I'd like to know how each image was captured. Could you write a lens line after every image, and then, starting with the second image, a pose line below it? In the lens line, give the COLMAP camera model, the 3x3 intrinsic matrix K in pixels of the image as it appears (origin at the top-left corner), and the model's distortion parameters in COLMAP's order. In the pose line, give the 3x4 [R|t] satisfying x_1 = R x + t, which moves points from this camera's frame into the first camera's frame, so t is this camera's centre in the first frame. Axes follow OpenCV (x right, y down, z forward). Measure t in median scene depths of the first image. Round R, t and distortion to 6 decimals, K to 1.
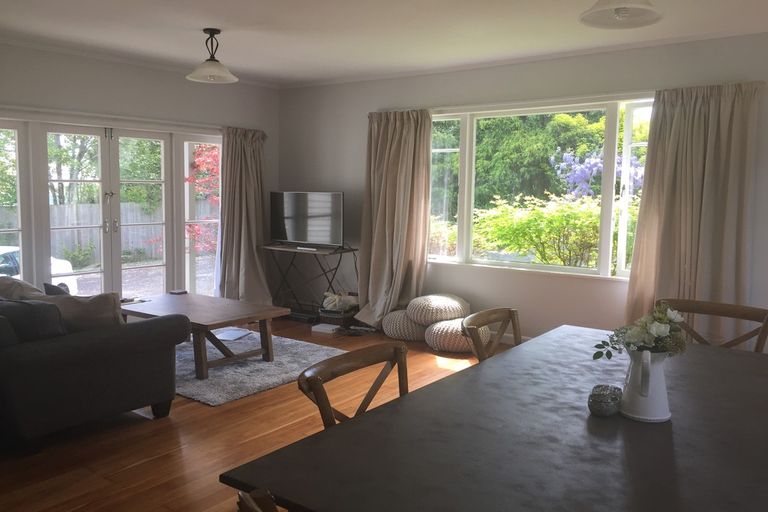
lens RADIAL K [[640.0, 0, 384.0], [0, 640.0, 256.0], [0, 0, 1]] dist [0.008195, 0.002467]
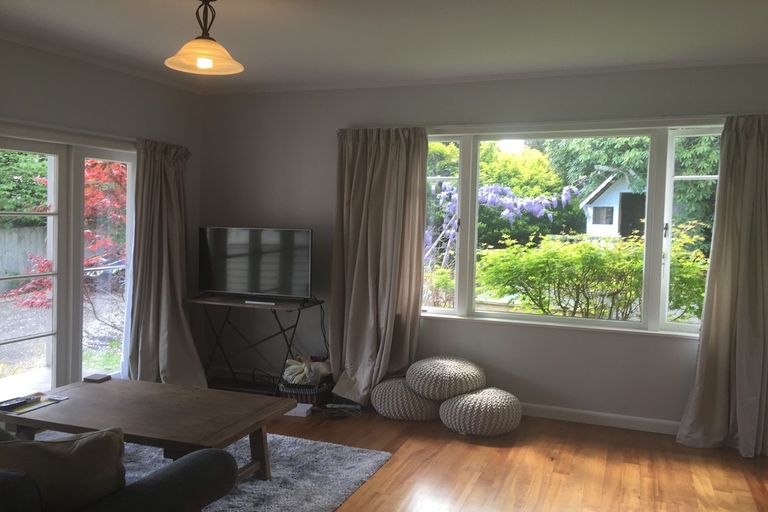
lens RADIAL K [[649.5, 0, 384.5], [0, 649.5, 240.9], [0, 0, 1]] dist [0.015173, 0.001795]
pose [[0.959456, -0.004274, 0.281825, -0.202800], [0.022169, 0.997932, -0.060339, -0.036115], [-0.280984, 0.064140, 0.957567, 0.225445]]
